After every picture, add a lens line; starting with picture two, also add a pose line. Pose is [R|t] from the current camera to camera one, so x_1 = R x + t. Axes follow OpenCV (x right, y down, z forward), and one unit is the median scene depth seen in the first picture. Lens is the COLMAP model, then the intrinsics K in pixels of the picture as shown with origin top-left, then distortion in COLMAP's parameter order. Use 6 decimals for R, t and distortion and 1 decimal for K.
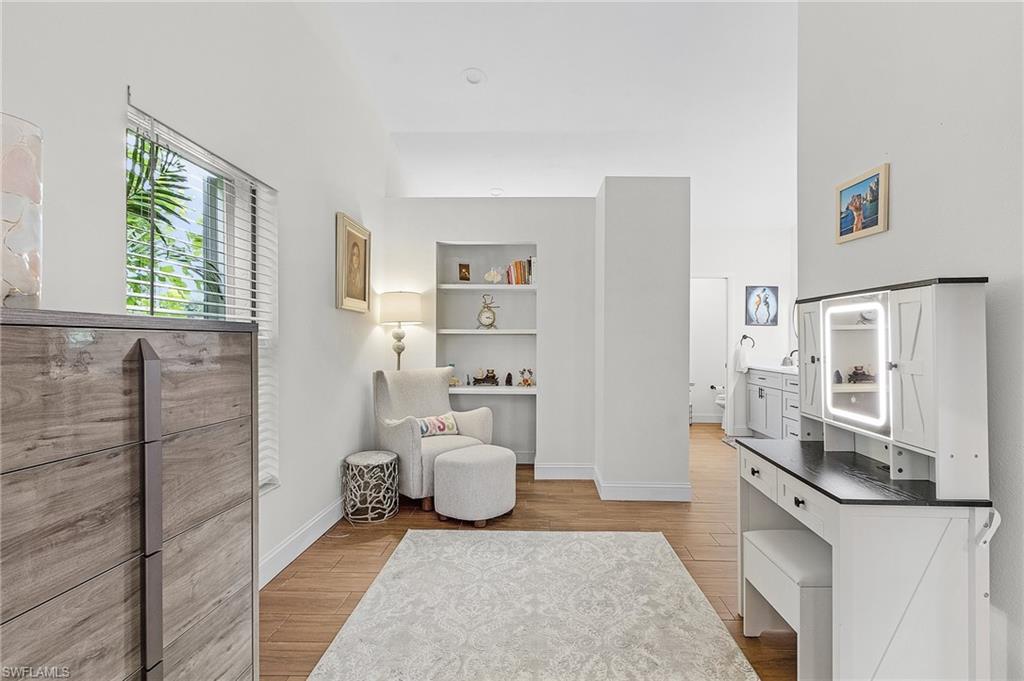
lens RADIAL K [[491.1, 0, 517.9], [0, 491.1, 343.7], [0, 0, 1]] dist [-0.001520, 0.001953]
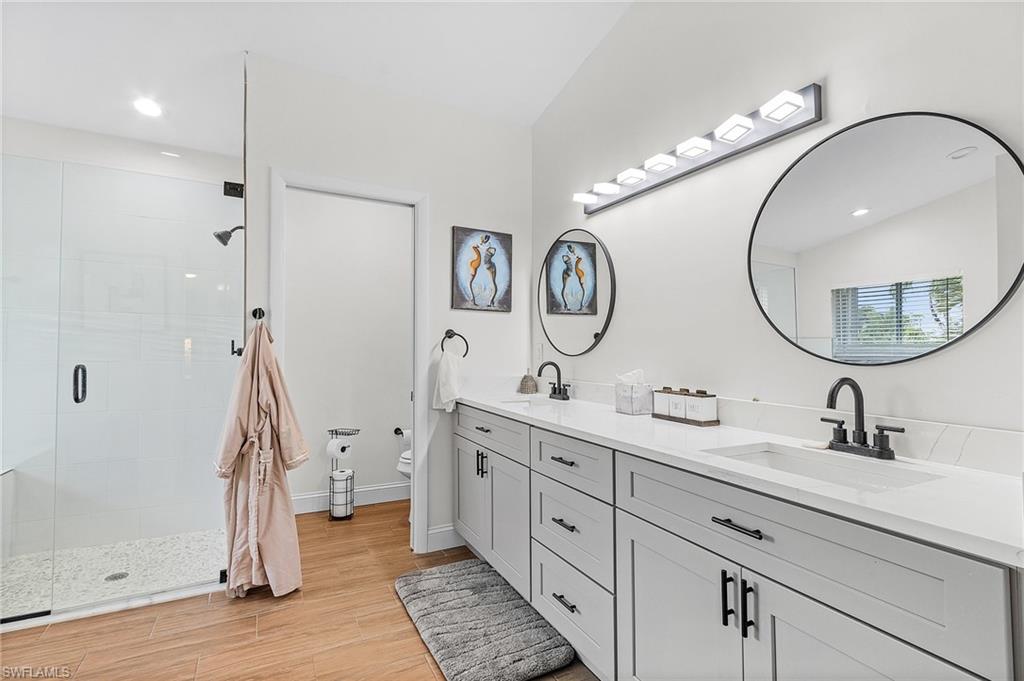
lens RADIAL K [[491.1, 0, 509.0], [0, 491.1, 341.8], [0, 0, 1]] dist [-0.001520, 0.001953]
pose [[0.868448, 0.004365, 0.495760, 0.279719], [-0.000124, 0.999963, -0.008586, -0.002572], [-0.495780, 0.007395, 0.868417, 0.566852]]
